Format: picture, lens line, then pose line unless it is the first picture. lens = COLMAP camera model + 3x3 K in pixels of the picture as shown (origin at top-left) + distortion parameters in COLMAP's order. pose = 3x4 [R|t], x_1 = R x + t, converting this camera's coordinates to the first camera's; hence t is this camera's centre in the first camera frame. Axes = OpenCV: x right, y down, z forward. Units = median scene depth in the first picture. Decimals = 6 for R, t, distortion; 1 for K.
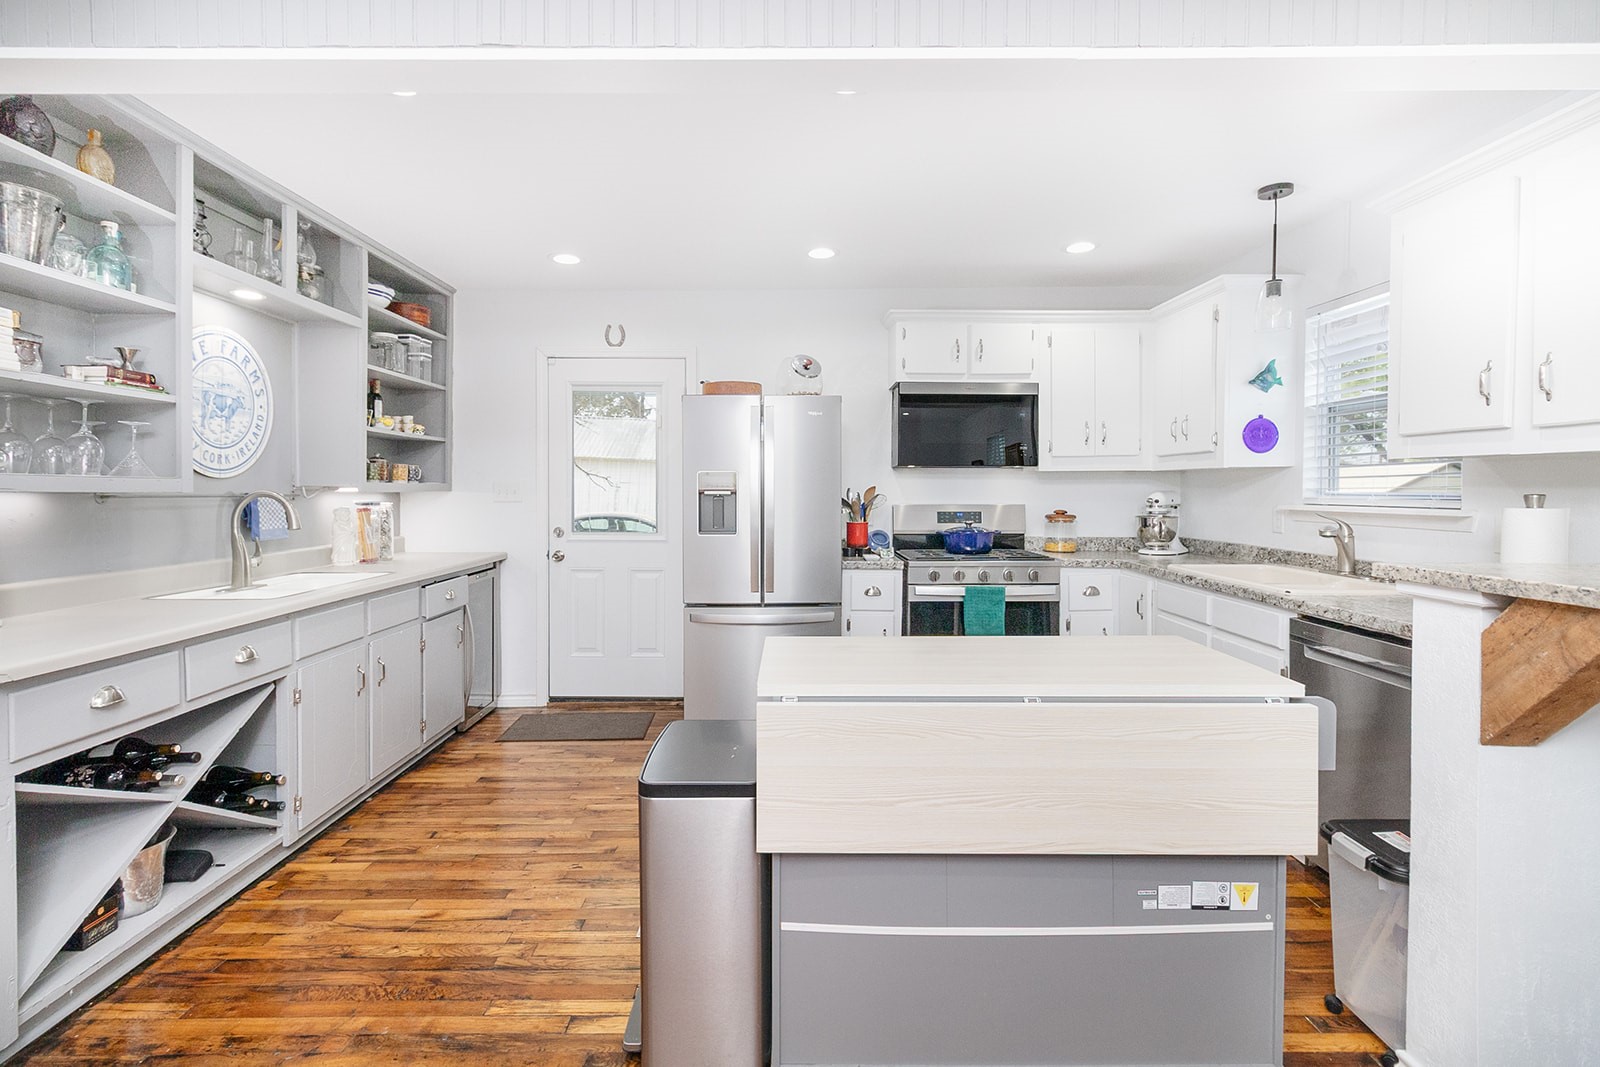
lens RADIAL K [[736.0, 0, 795.7], [0, 736.0, 503.0], [0, 0, 1]] dist [0.001693, -0.000110]
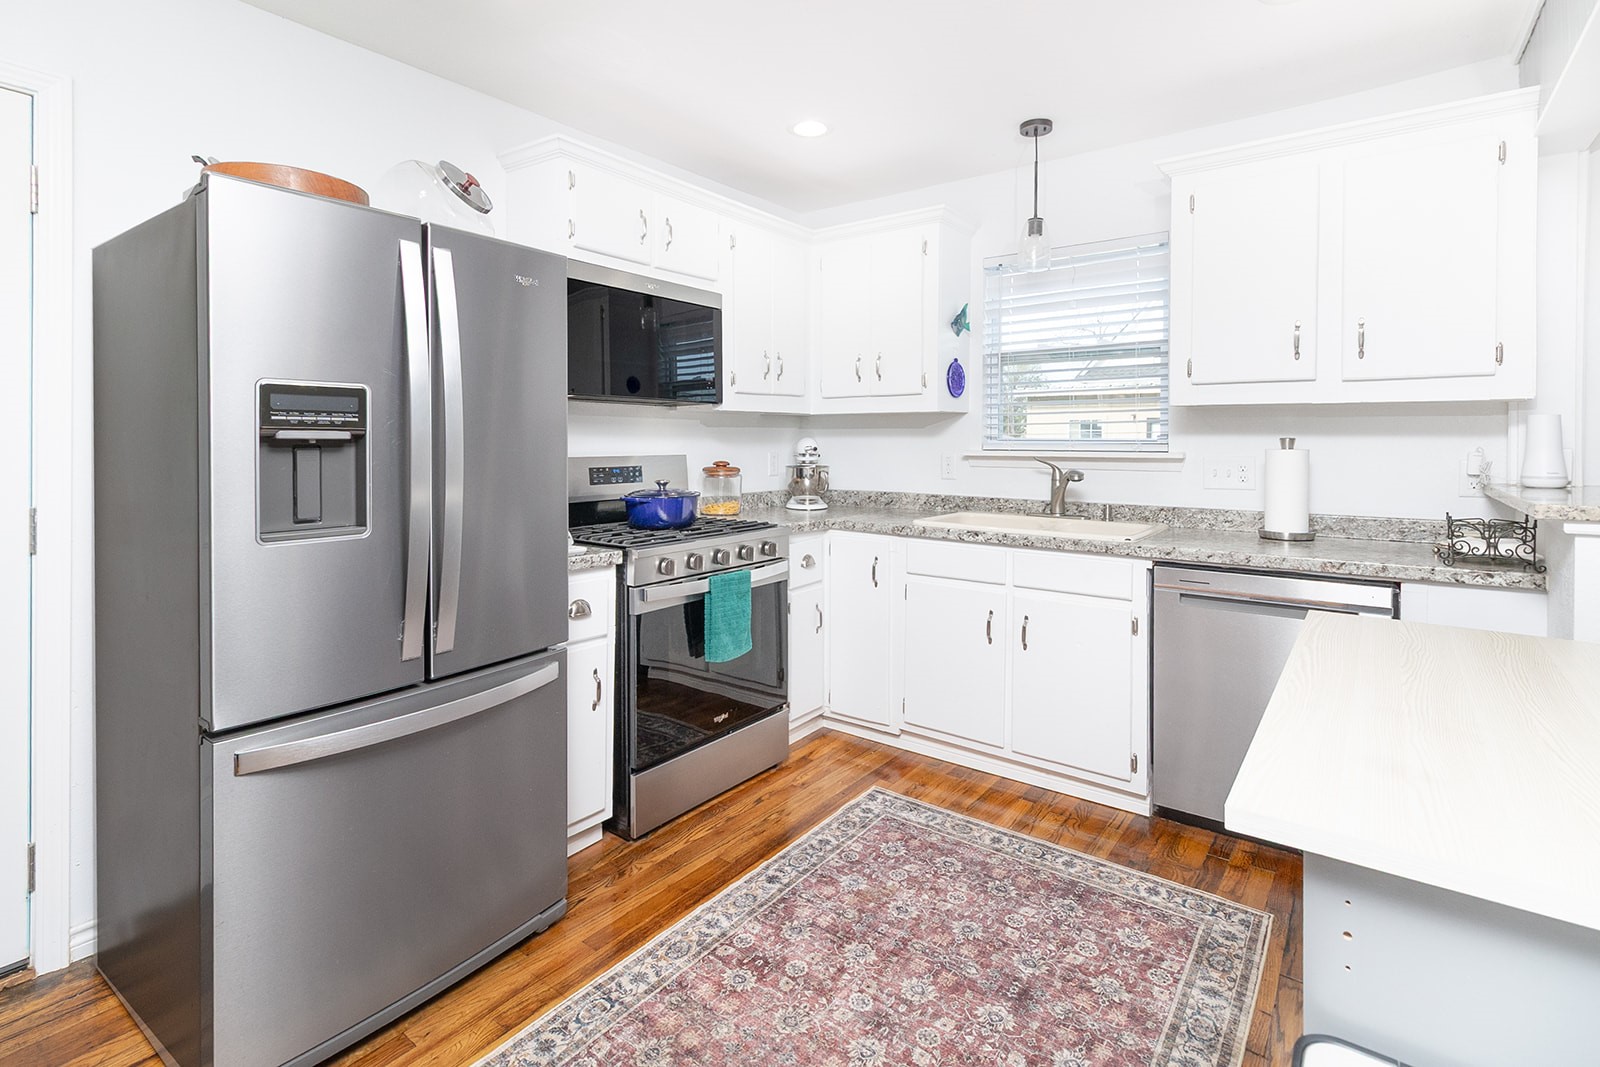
lens RADIAL K [[761.8, 0, 794.6], [0, 761.8, 448.0], [0, 0, 1]] dist [0.019514, -0.000064]
pose [[0.602581, -0.008041, 0.798018, -0.268732], [0.013903, 0.999903, -0.000423, -0.003680], [-0.797937, 0.011349, 0.602634, 0.504250]]
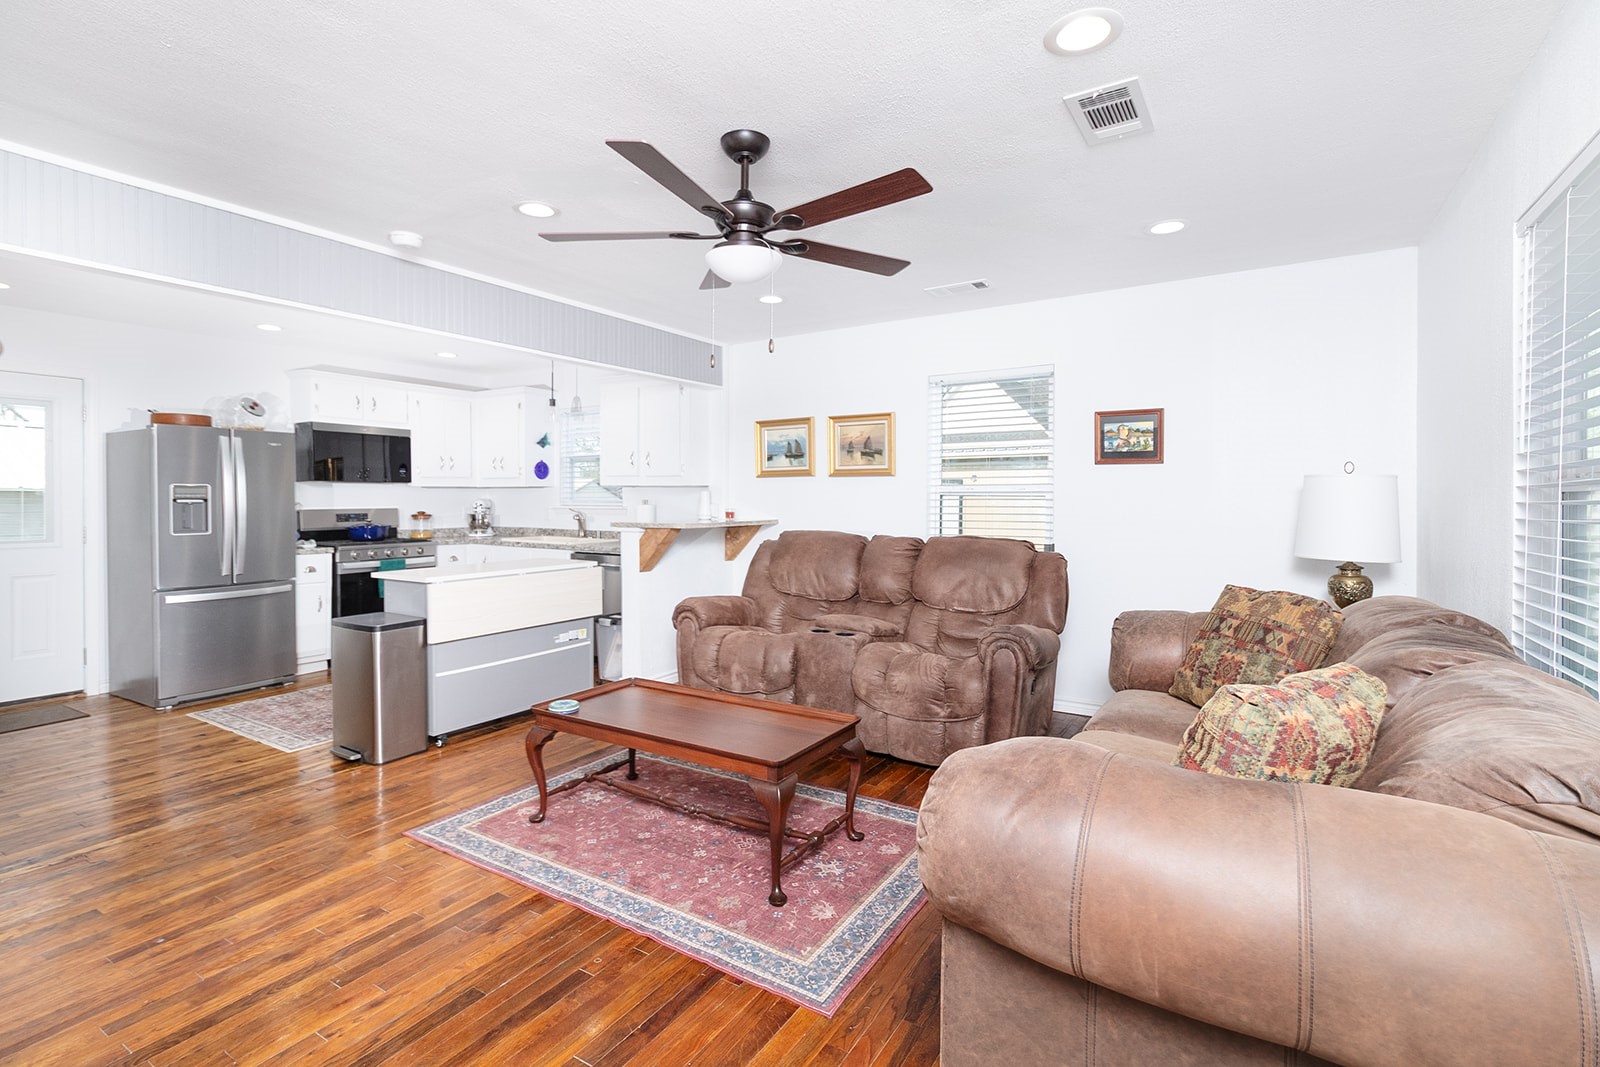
lens RADIAL K [[736.0, 0, 795.7], [0, 736.0, 503.0], [0, 0, 1]] dist [0.001693, -0.000110]
pose [[0.529219, -0.004264, 0.848474, -0.600645], [0.015077, 0.999877, -0.004379, 0.012133], [-0.848351, 0.015110, 0.529218, -0.542532]]
